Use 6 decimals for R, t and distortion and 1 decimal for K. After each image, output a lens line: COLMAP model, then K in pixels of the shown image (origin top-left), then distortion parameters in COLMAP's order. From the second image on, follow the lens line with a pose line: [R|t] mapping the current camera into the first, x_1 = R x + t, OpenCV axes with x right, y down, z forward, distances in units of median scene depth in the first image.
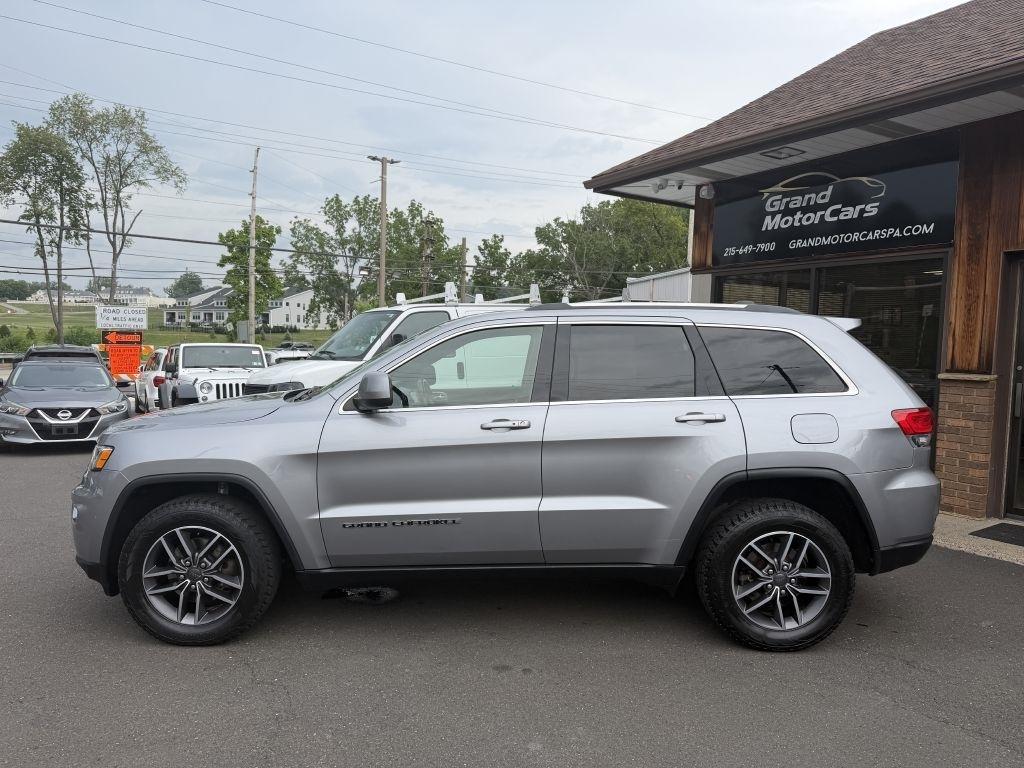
lens RADIAL K [[721.8, 0, 548.7], [0, 721.8, 390.1], [0, 0, 1]] dist [0.019187, -0.019342]
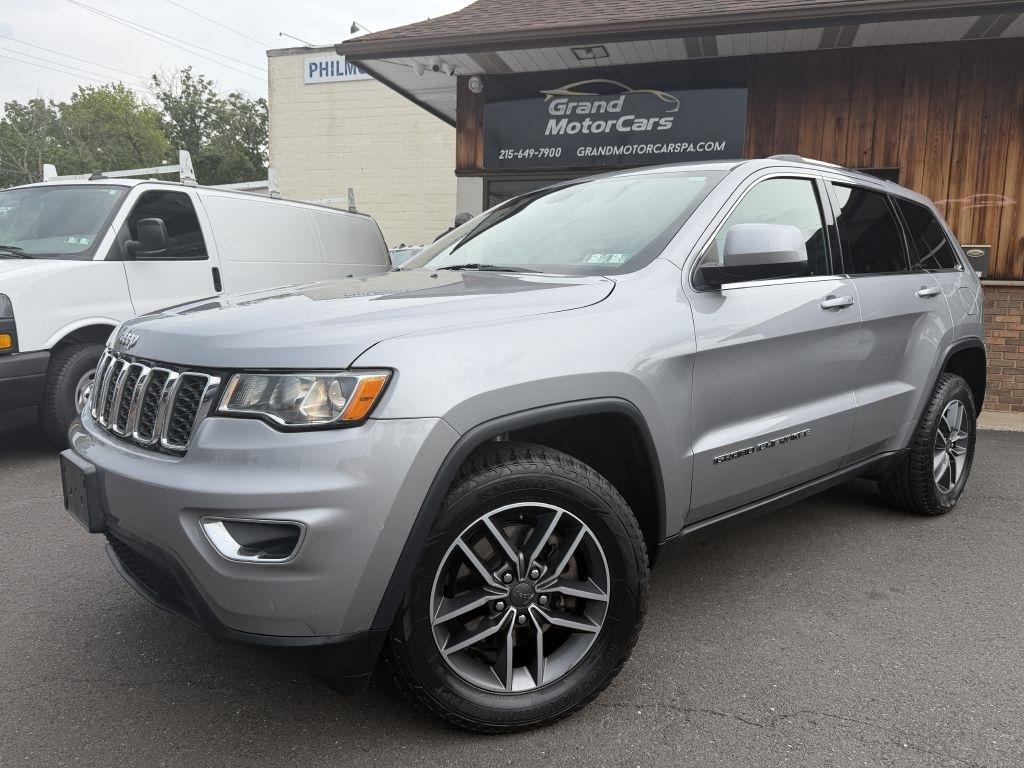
lens RADIAL K [[721.8, 0, 511.0], [0, 721.8, 381.6], [0, 0, 1]] dist [0.019187, -0.019342]
pose [[0.763621, -0.090138, 0.639342, -0.411422], [0.046940, 0.995337, 0.084264, 0.025377], [-0.643956, -0.034335, 0.764291, 0.301732]]
